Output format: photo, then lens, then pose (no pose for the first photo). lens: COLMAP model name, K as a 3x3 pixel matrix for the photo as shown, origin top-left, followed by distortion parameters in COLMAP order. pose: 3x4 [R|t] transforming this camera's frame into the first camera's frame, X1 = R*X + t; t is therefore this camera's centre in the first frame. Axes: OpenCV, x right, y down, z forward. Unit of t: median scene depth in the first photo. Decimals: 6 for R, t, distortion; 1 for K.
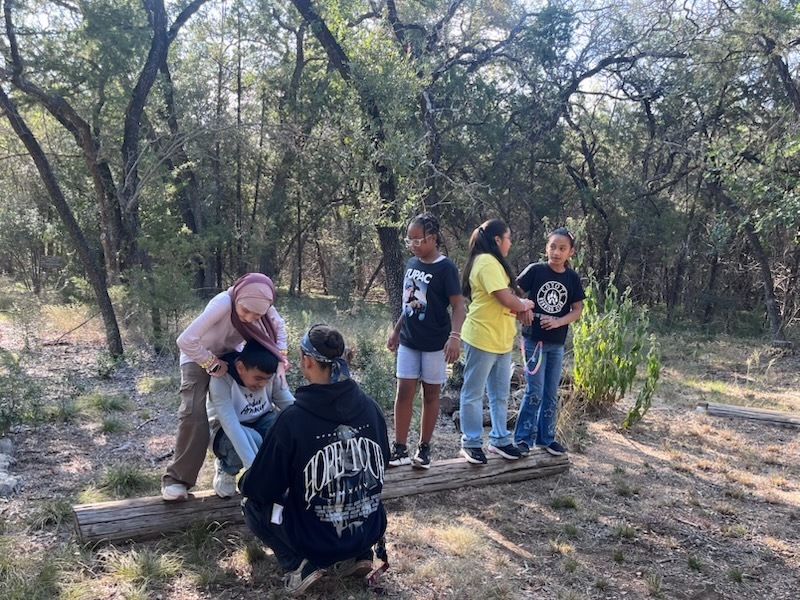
lens RADIAL K [[770.2, 0, 400.0], [0, 770.2, 300.0], [0, 0, 1]] dist [0.001641, -0.017888]
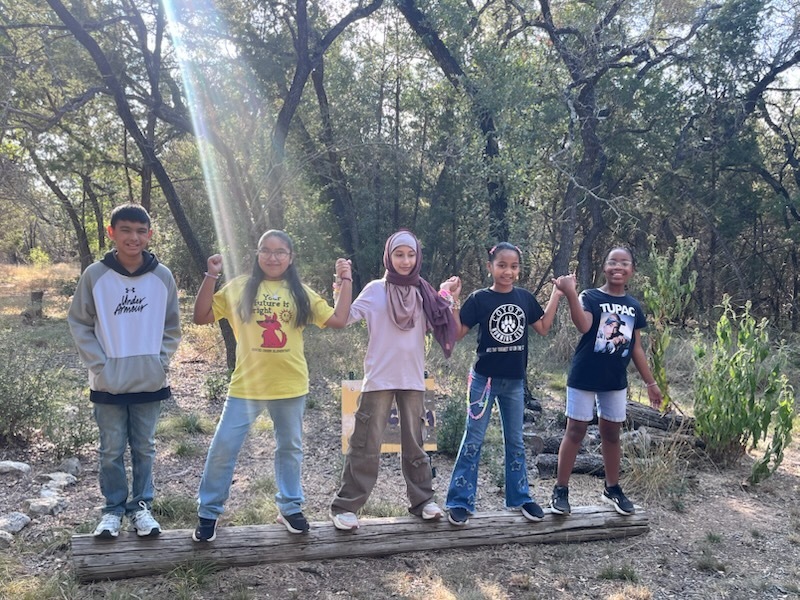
lens RADIAL K [[786.7, 0, 400.0], [0, 786.7, 300.0], [0, 0, 1]] dist [-0.000460, 0.003798]
pose [[0.960406, -0.005459, -0.278549, 0.122293], [-0.003191, 0.999527, -0.030593, -0.002932], [0.278584, 0.030270, 0.959935, 0.059953]]
